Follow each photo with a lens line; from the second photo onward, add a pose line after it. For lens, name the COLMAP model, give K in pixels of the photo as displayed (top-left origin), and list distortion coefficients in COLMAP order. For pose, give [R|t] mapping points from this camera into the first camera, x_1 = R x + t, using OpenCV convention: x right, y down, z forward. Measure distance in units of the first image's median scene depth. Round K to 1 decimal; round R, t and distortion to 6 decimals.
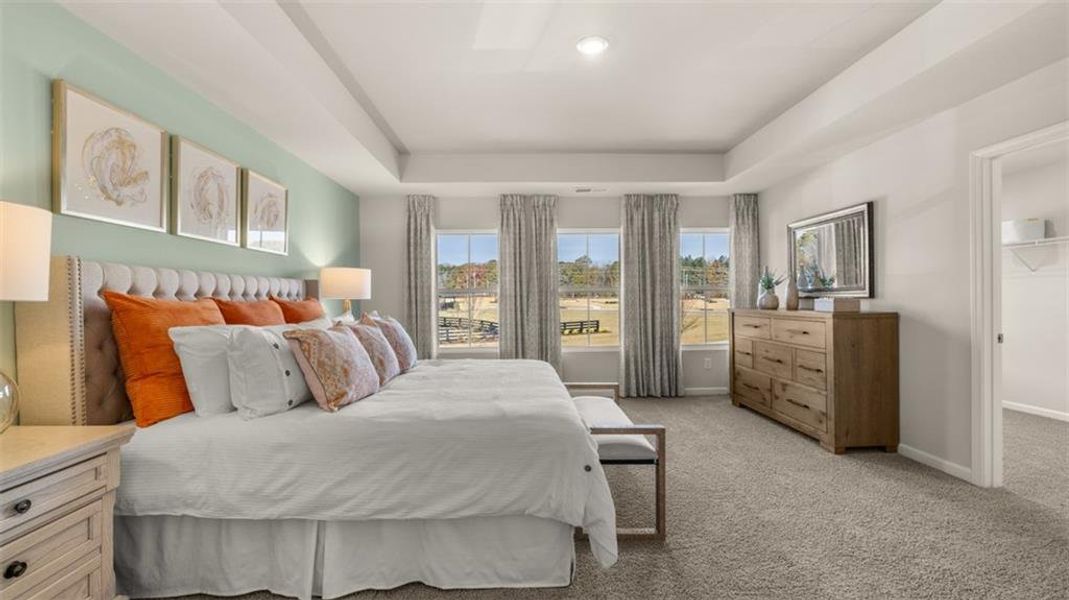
lens RADIAL K [[432.4, 0, 527.9], [0, 432.4, 298.3], [0, 0, 1]] dist [-0.000655, 0.000018]
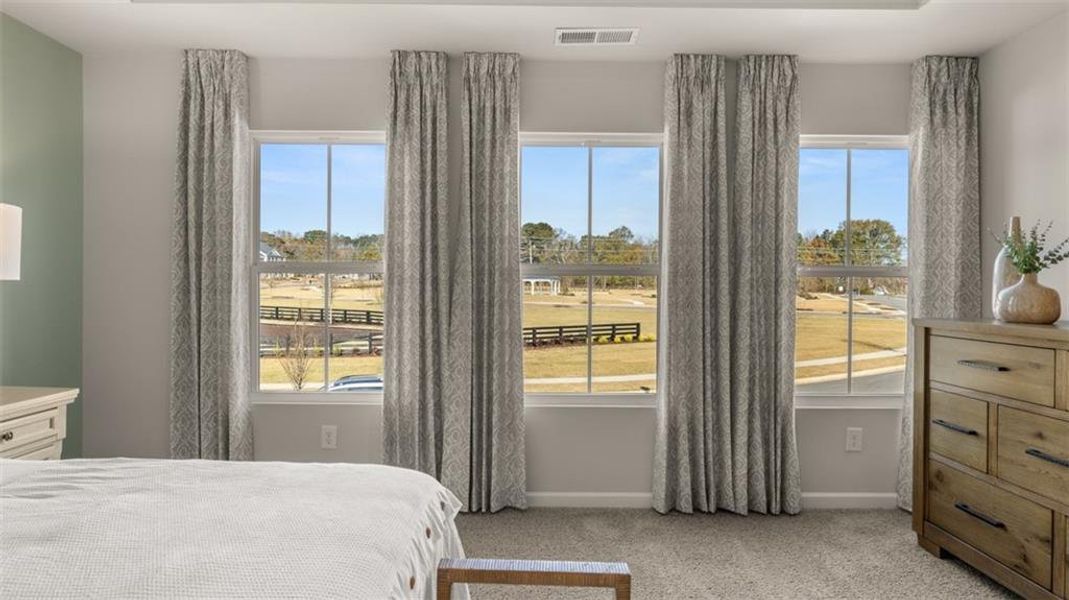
lens RADIAL K [[597.9, 0, 531.4], [0, 597.9, 292.3], [0, 0, 1]] dist [-0.001218, -0.001482]
pose [[0.999501, 0.018065, -0.025928, 0.099028], [-0.017866, 0.999809, 0.007882, 0.000381], [0.026066, -0.007415, 0.999633, 0.386523]]
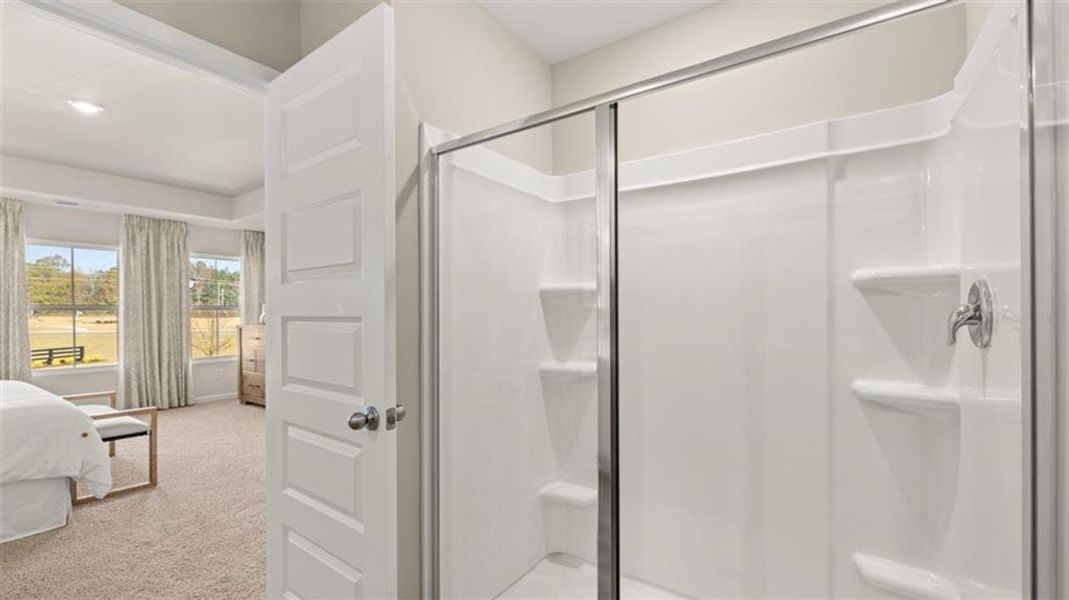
lens RADIAL K [[459.2, 0, 538.7], [0, 459.2, 315.2], [0, 0, 1]] dist [-0.002781, 0.000164]
pose [[0.584187, 0.001621, 0.811617, -0.079867], [0.000010, 0.999998, -0.002005, -0.001123], [-0.811619, 0.001180, 0.584186, -0.413144]]
